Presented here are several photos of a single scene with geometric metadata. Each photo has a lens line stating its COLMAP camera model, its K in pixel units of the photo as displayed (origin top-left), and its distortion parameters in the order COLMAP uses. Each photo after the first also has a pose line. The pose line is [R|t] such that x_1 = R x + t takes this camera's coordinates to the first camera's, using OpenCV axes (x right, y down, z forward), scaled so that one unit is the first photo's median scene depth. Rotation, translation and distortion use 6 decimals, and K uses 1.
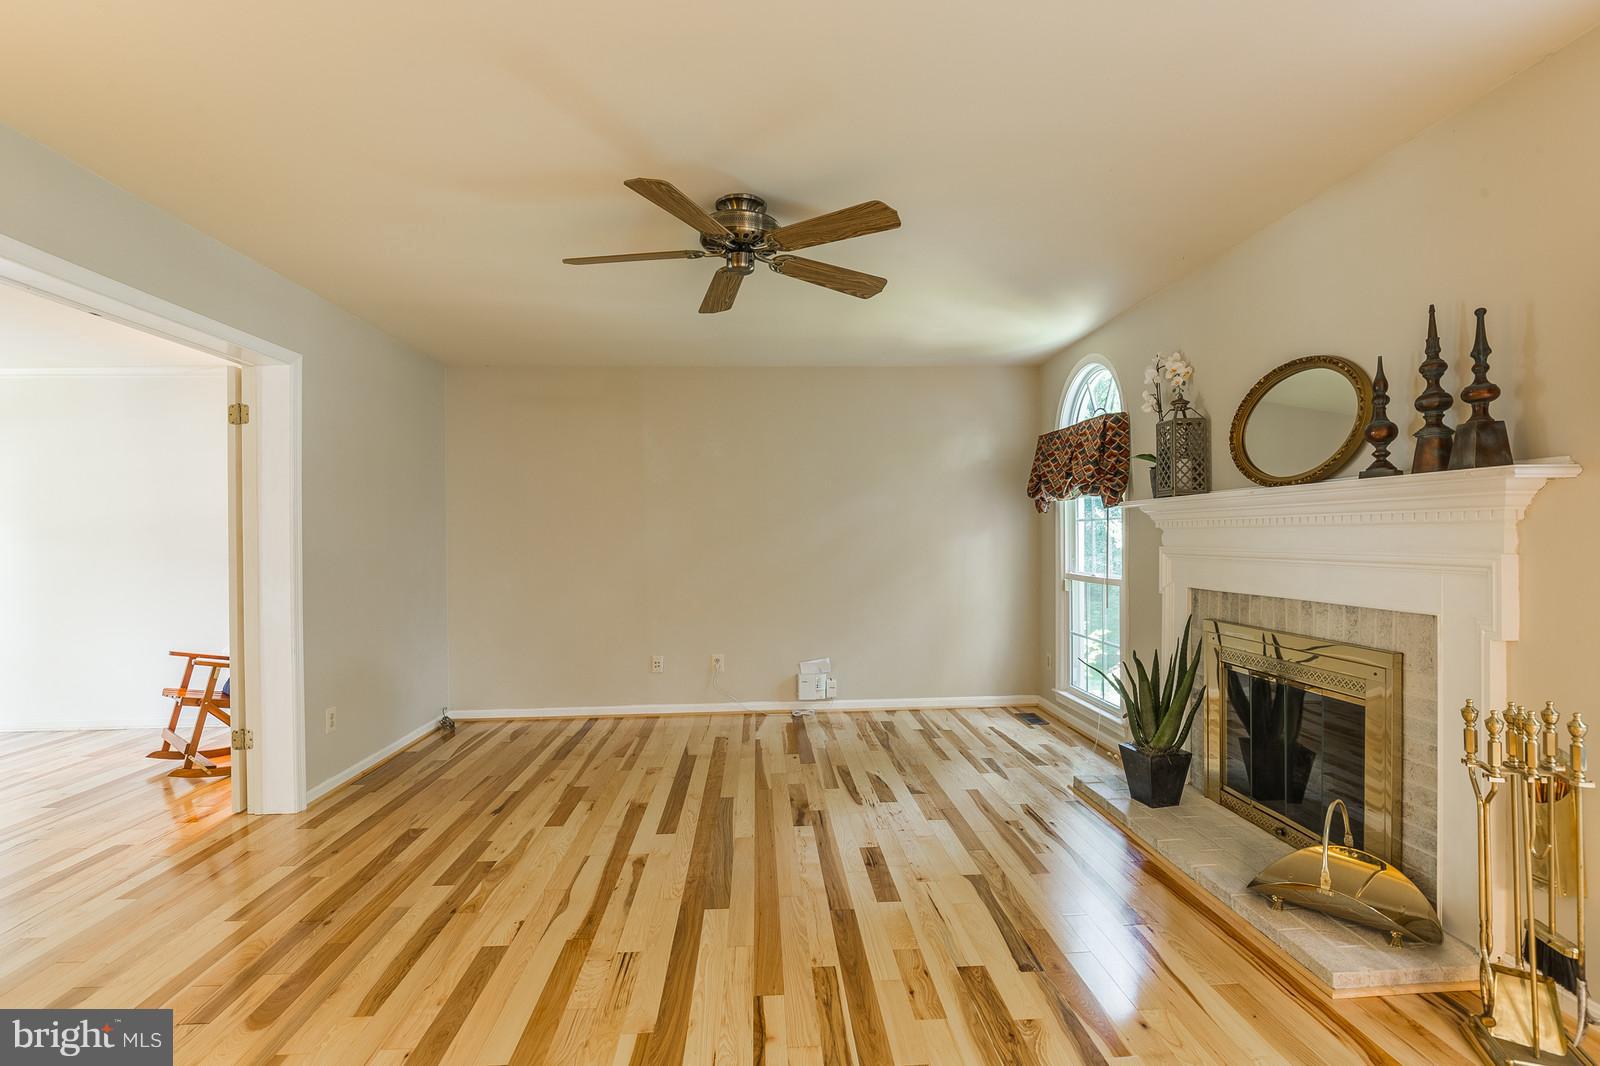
lens RADIAL K [[728.8, 0, 800.0], [0, 728.8, 533.0], [0, 0, 1]] dist [-0.013463, 0.000090]
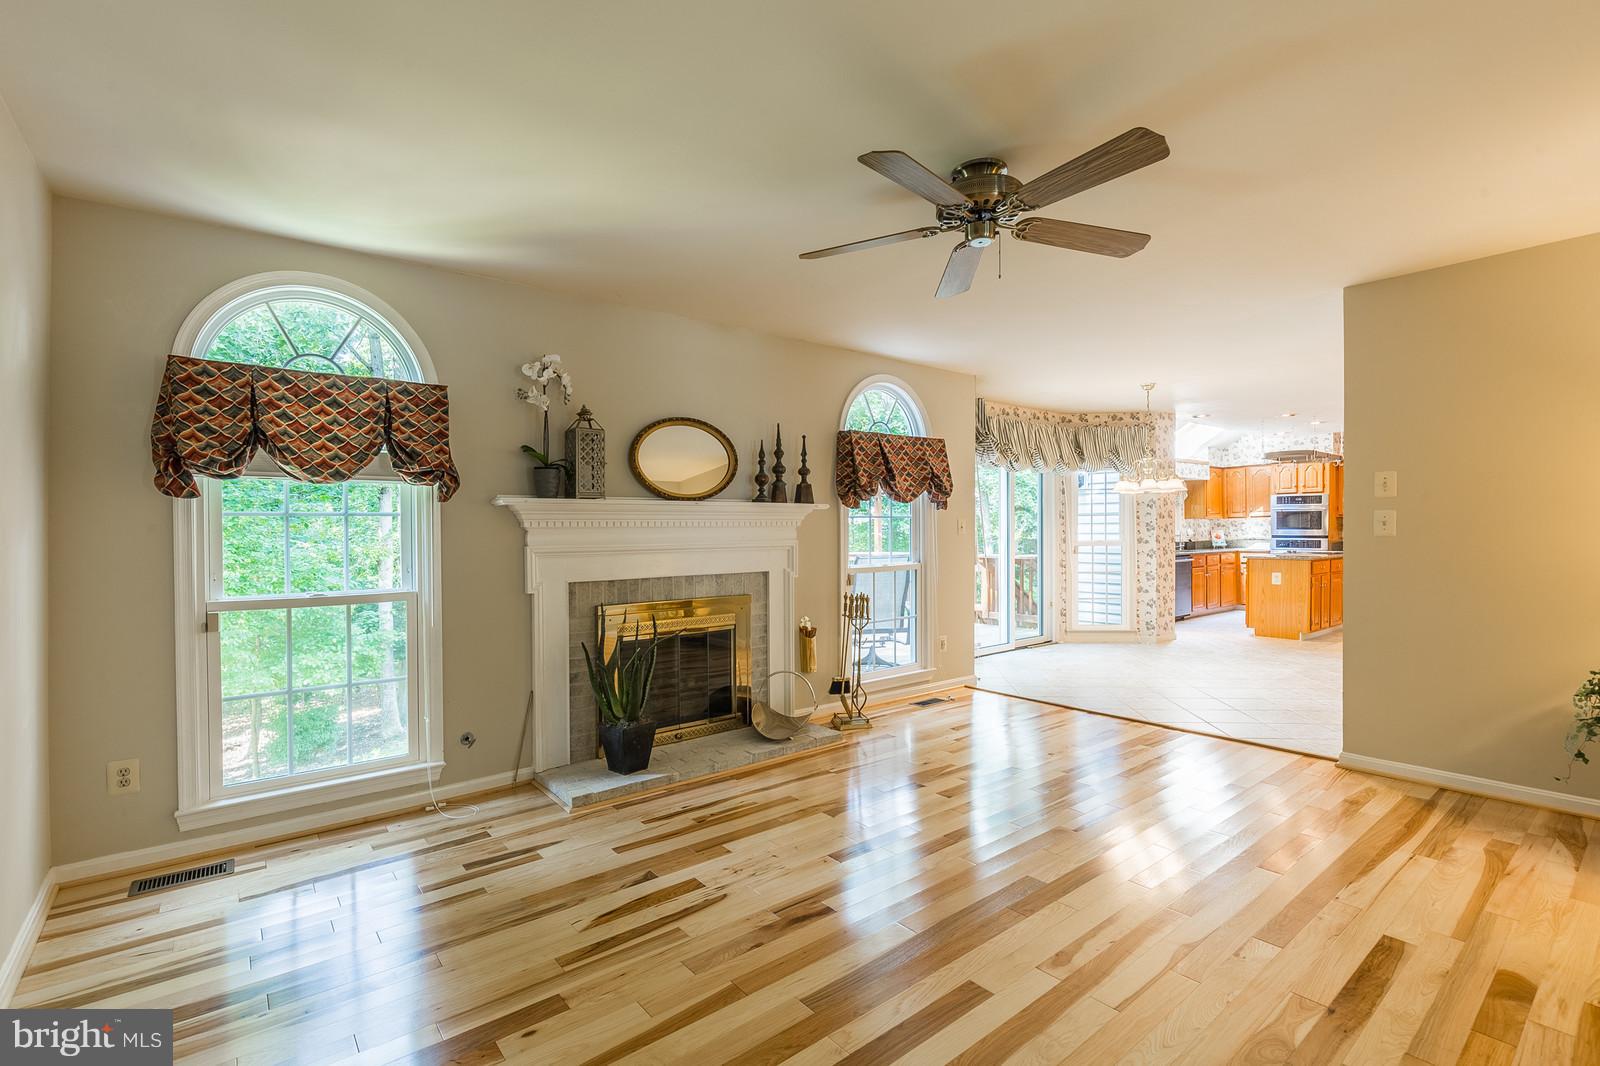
lens RADIAL K [[728.8, 0, 800.0], [0, 728.8, 533.0], [0, 0, 1]] dist [-0.013463, 0.000090]
pose [[-0.579357, 0.018702, 0.814859, -0.563410], [0.016029, 0.999805, -0.011551, 0.019449], [-0.814916, 0.006370, -0.579544, 1.365515]]
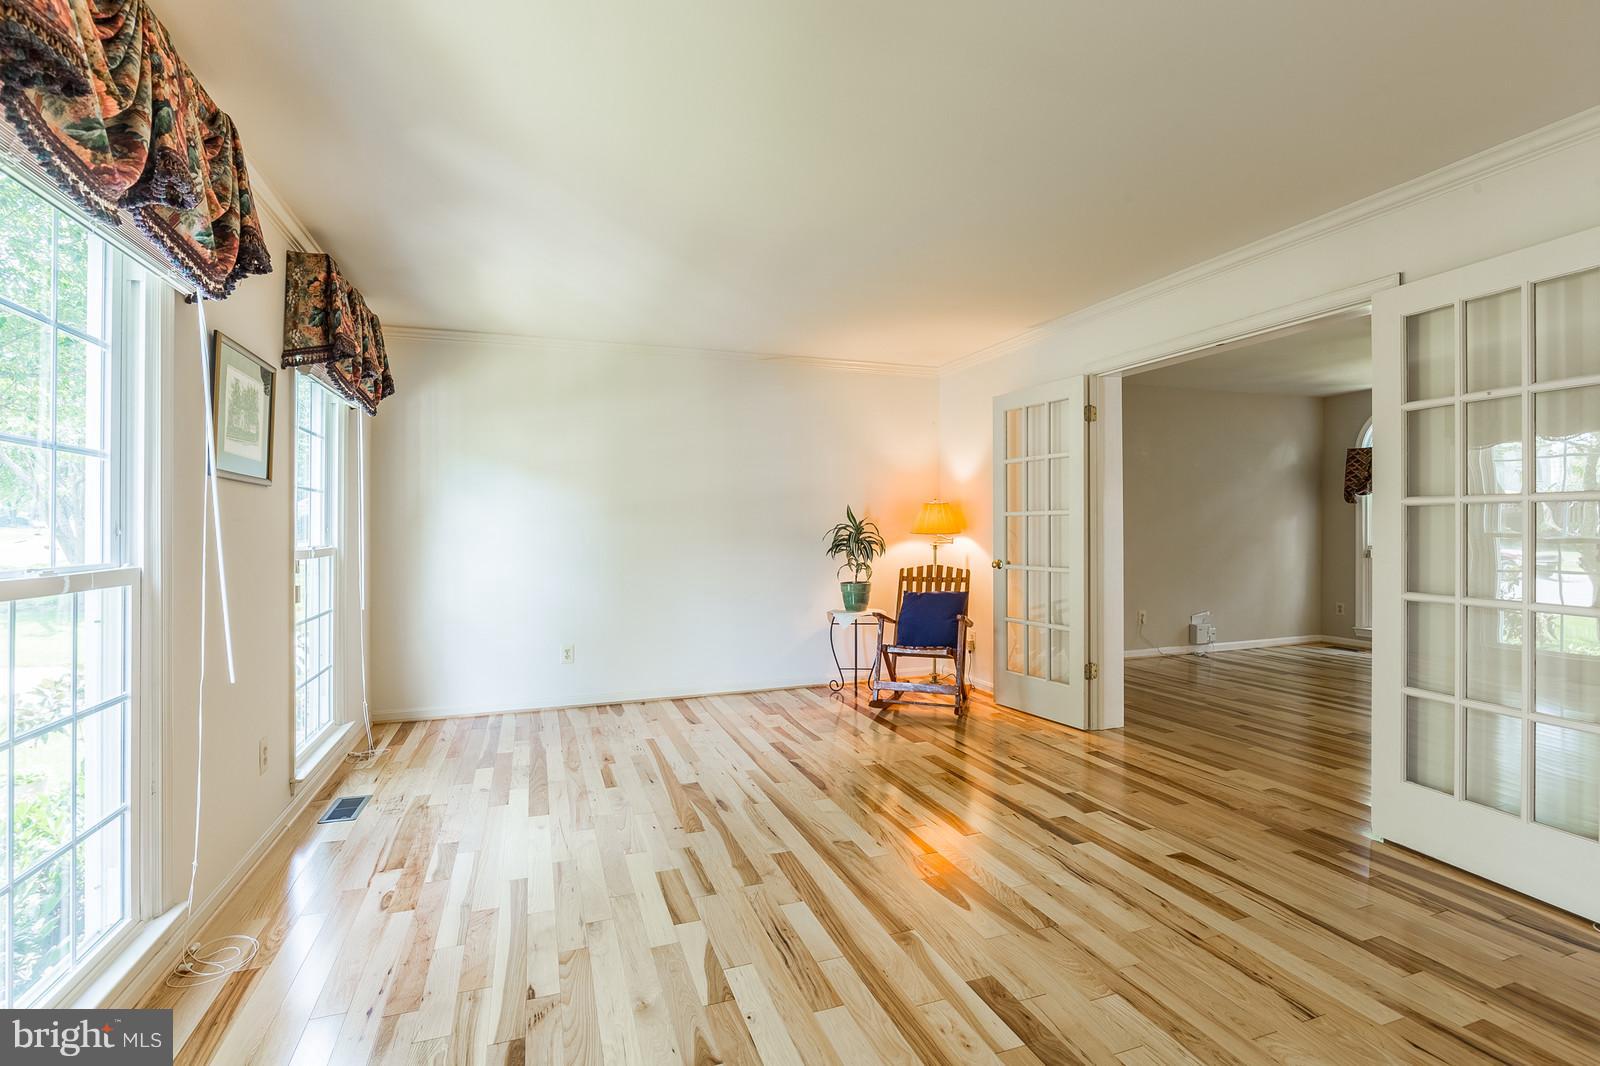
lens RADIAL K [[728.8, 0, 800.0], [0, 728.8, 533.0], [0, 0, 1]] dist [-0.013463, 0.000090]
pose [[0.957644, 0.002877, 0.287939, -1.619052], [-0.005118, 0.999962, 0.007031, 0.037440], [-0.287908, -0.008207, 0.957623, -0.067173]]
